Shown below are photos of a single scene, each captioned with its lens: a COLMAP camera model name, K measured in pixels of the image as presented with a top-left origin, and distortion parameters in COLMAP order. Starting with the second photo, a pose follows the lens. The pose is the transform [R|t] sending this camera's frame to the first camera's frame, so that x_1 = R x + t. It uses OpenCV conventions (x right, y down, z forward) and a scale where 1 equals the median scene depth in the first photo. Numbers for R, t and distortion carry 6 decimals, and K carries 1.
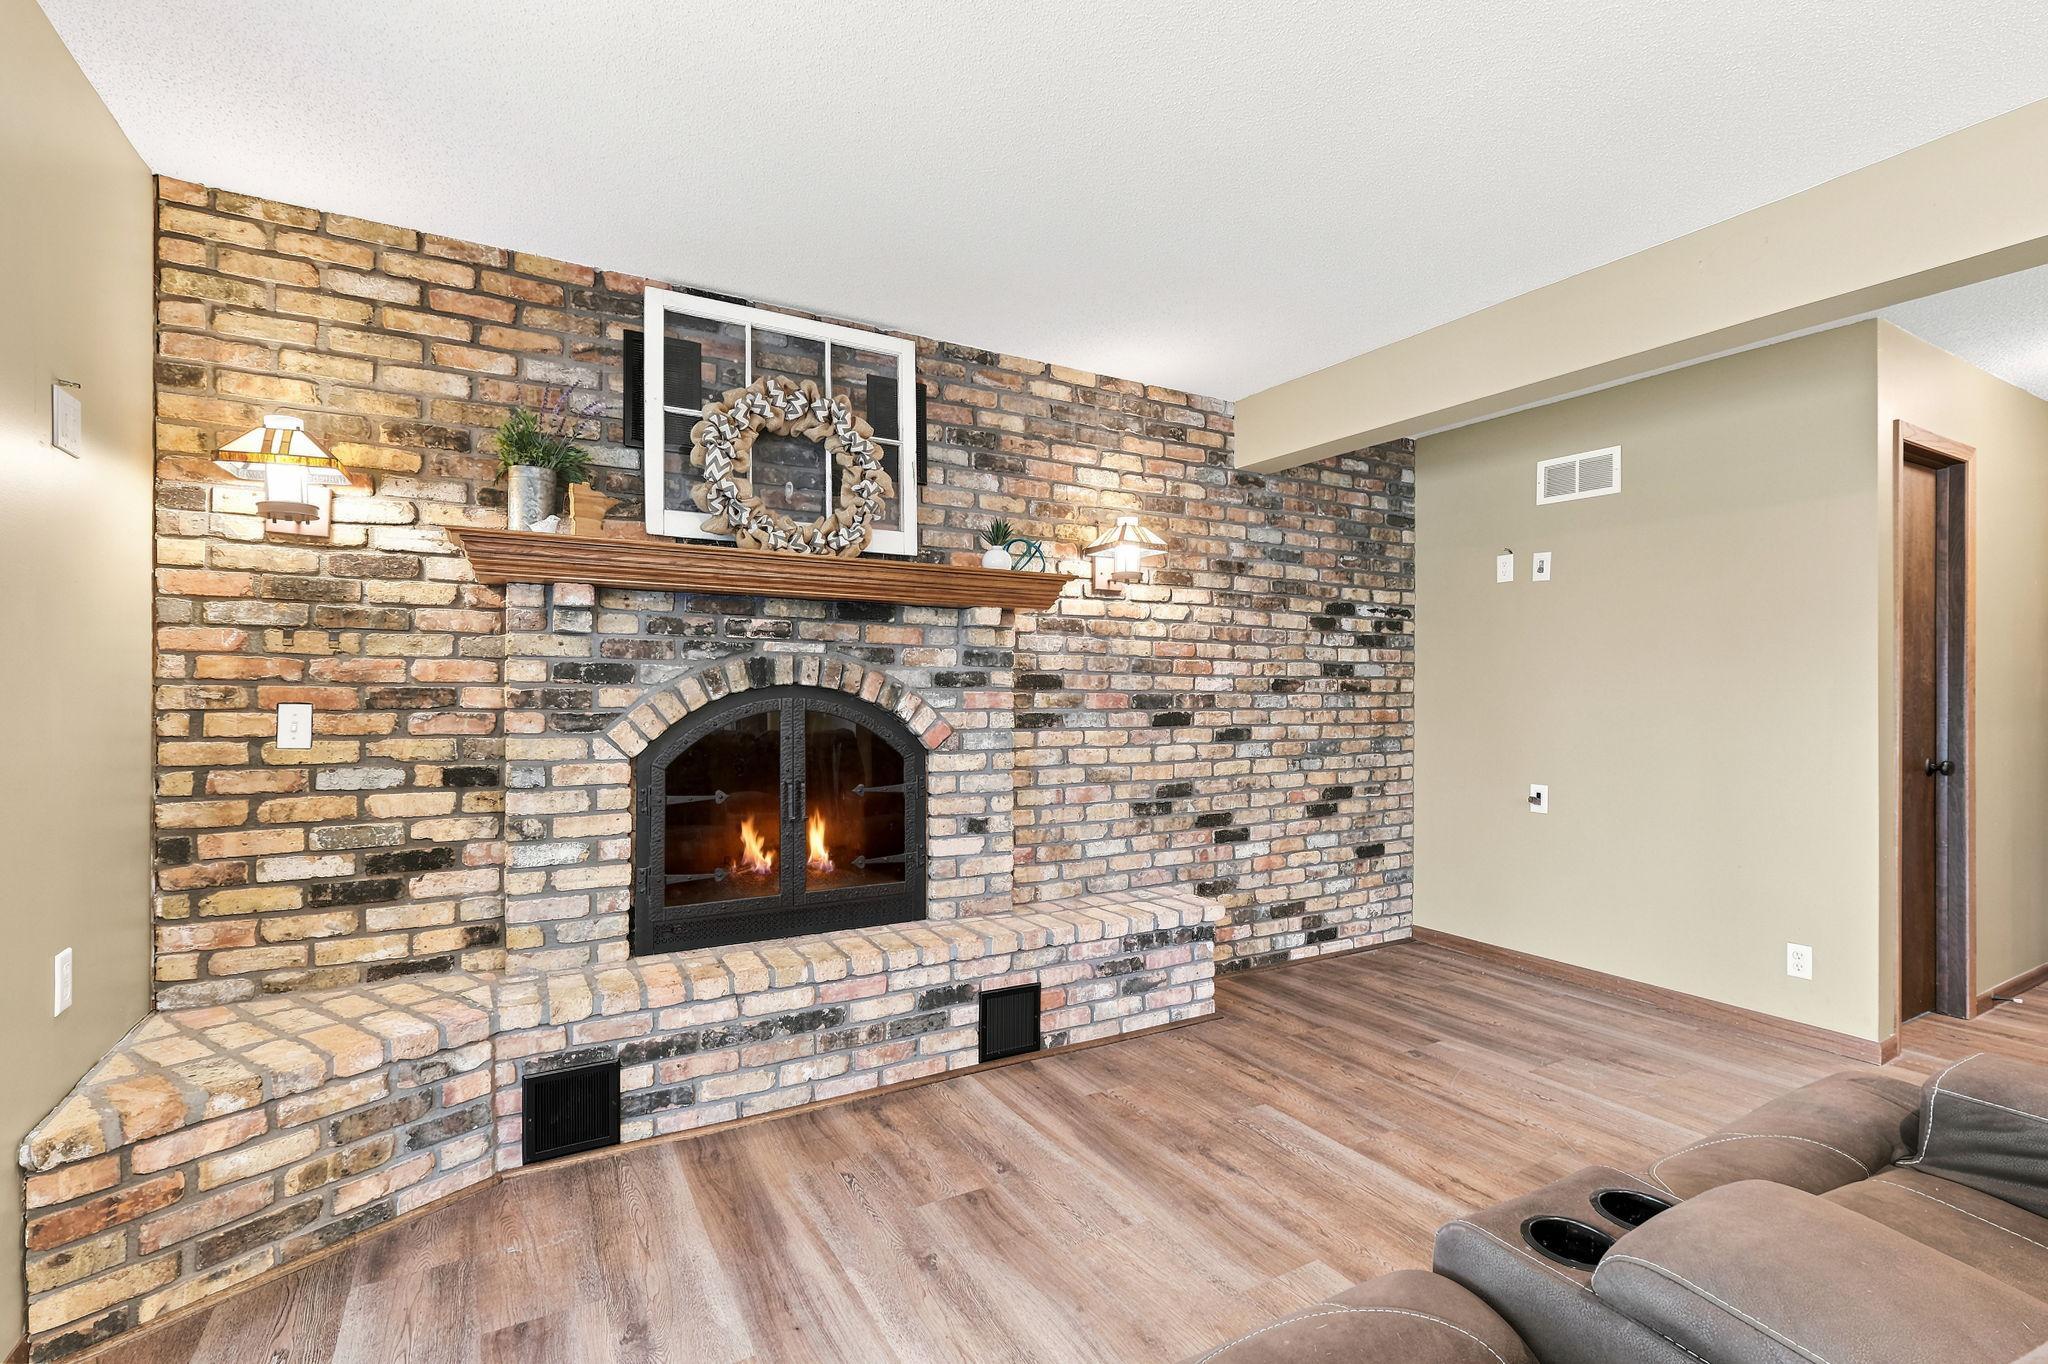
lens RADIAL K [[921.0, 0, 1020.3], [0, 921.0, 689.0], [0, 0, 1]] dist [-0.000965, -0.000055]
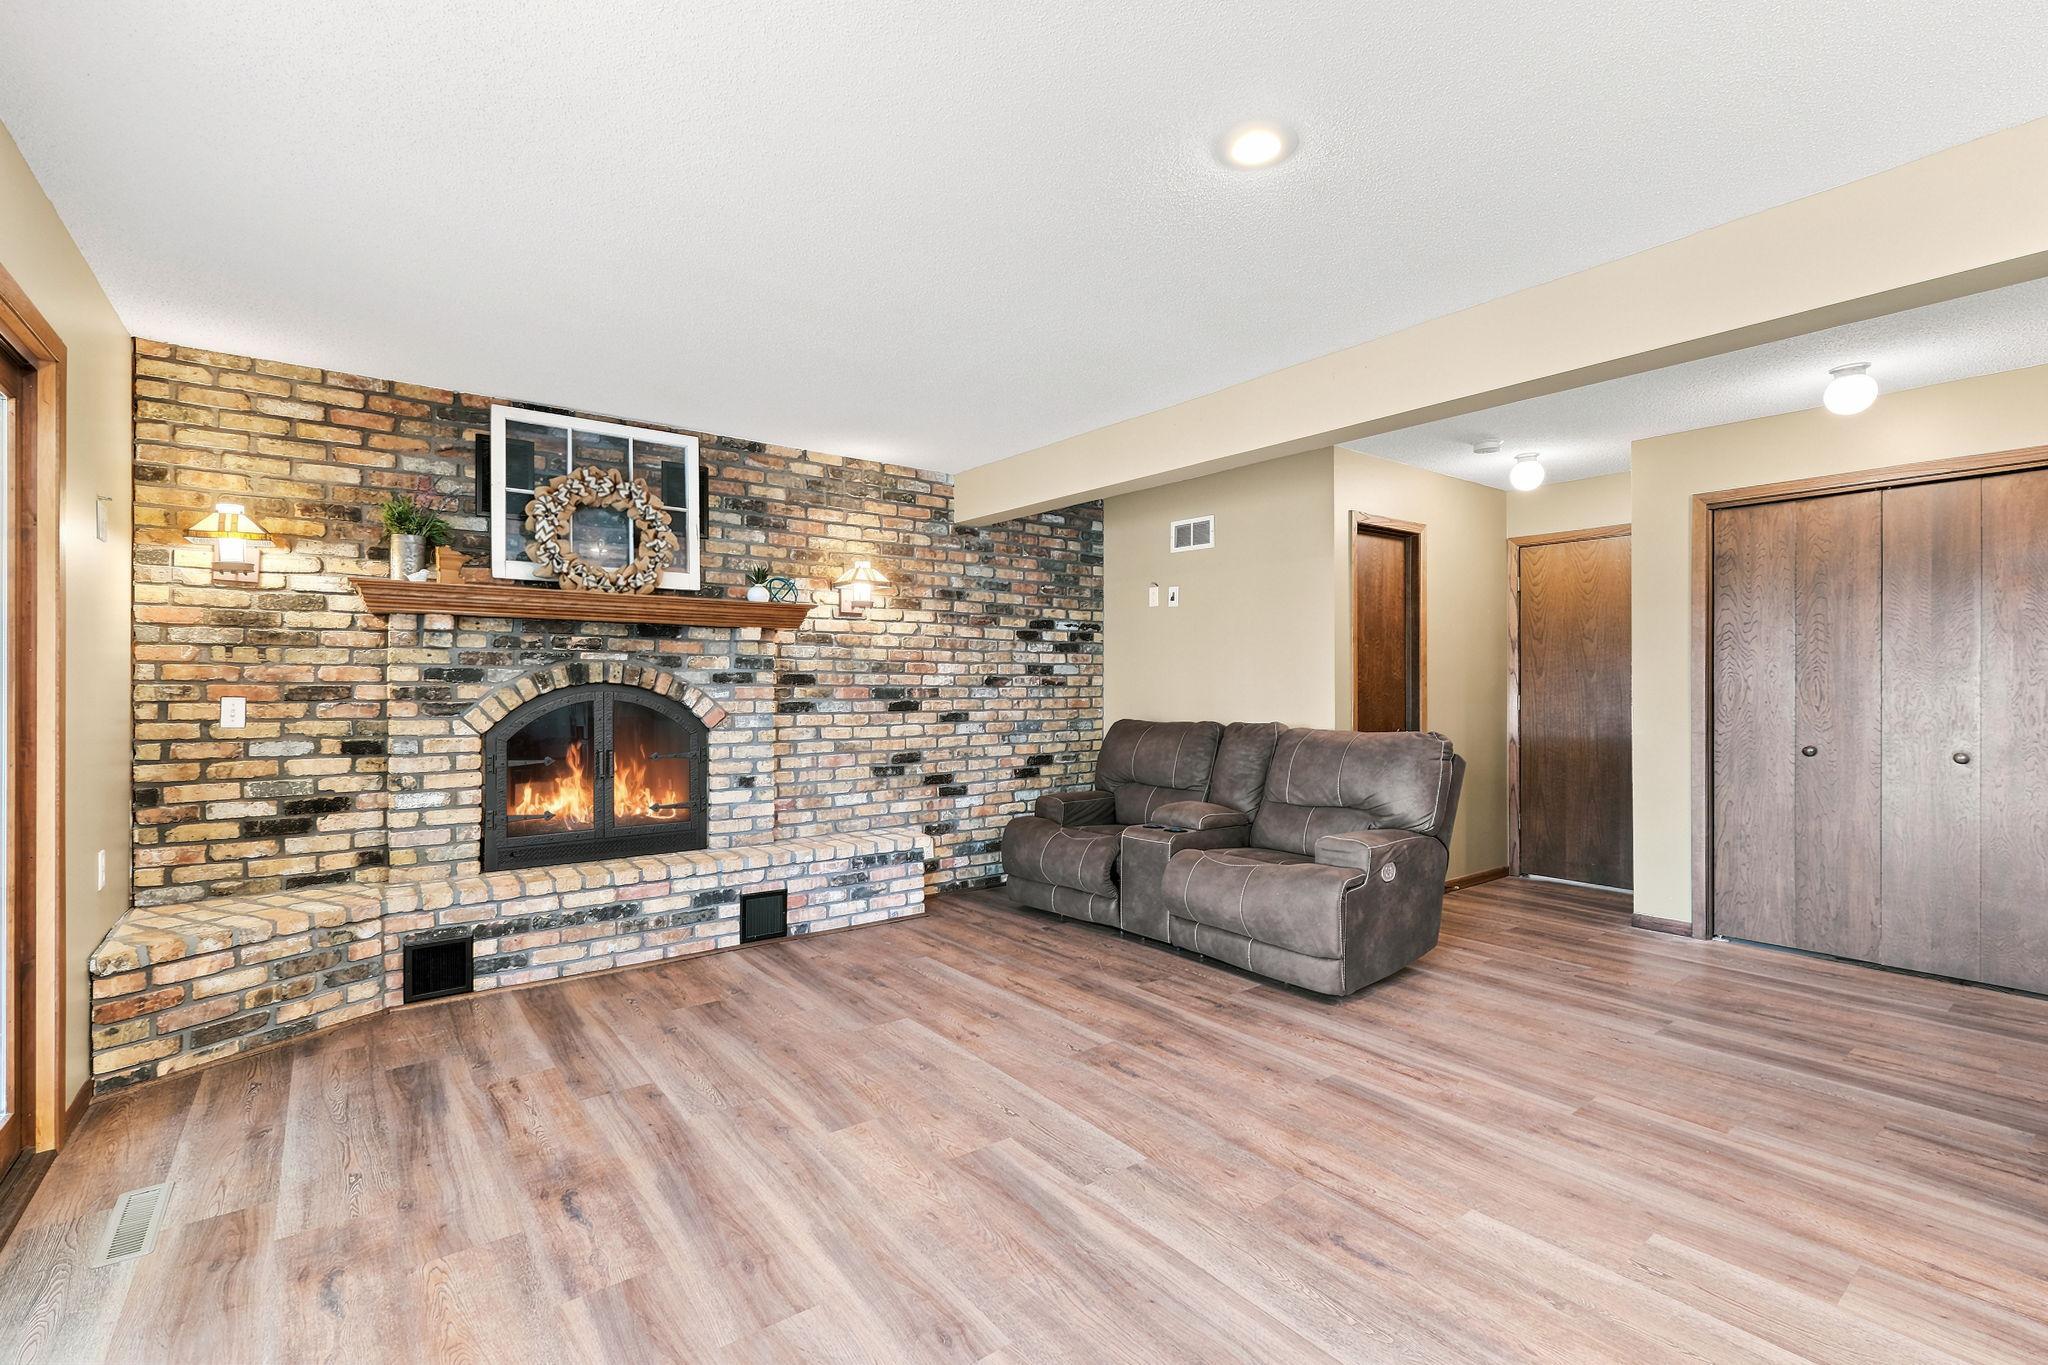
lens RADIAL K [[906.5, 0, 1024.4], [0, 906.5, 680.3], [0, 0, 1]] dist [-0.001592, -0.000042]
pose [[0.991115, -0.002143, 0.132991, 0.213714], [0.002288, 0.999997, -0.000936, -0.005229], [-0.132989, 0.001232, 0.991117, -0.479238]]
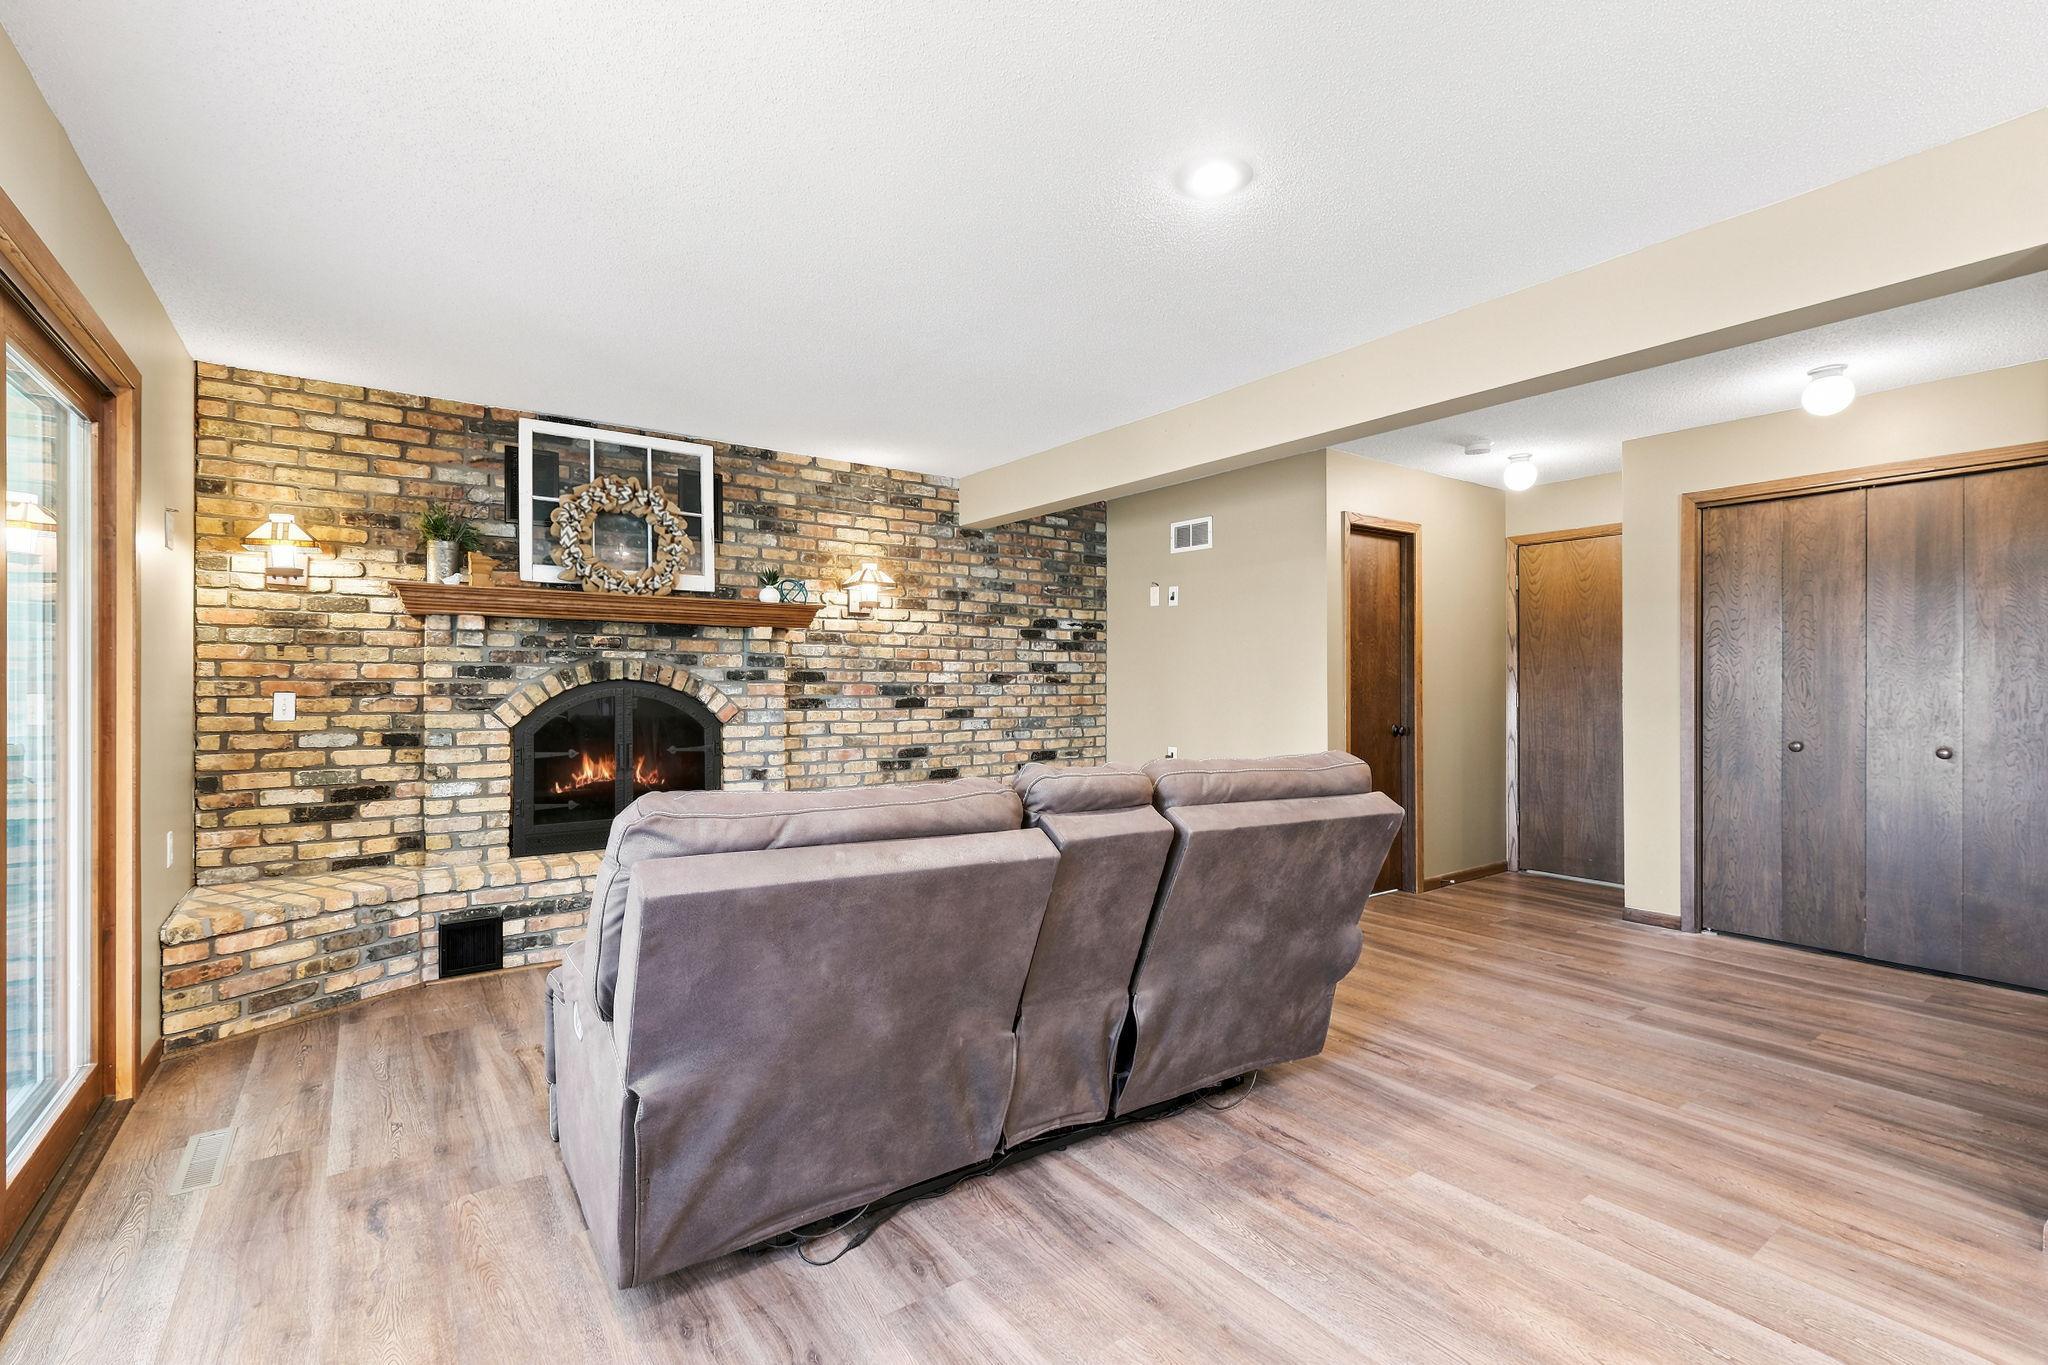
lens RADIAL K [[907.3, 0, 1015.2], [0, 907.3, 680.8], [0, 0, 1]] dist [-0.001122, -0.000698]
pose [[0.995091, -0.002412, 0.098932, 0.245517], [0.002440, 0.999997, -0.000163, -0.000436], [-0.098932, 0.000403, 0.995094, -0.543345]]
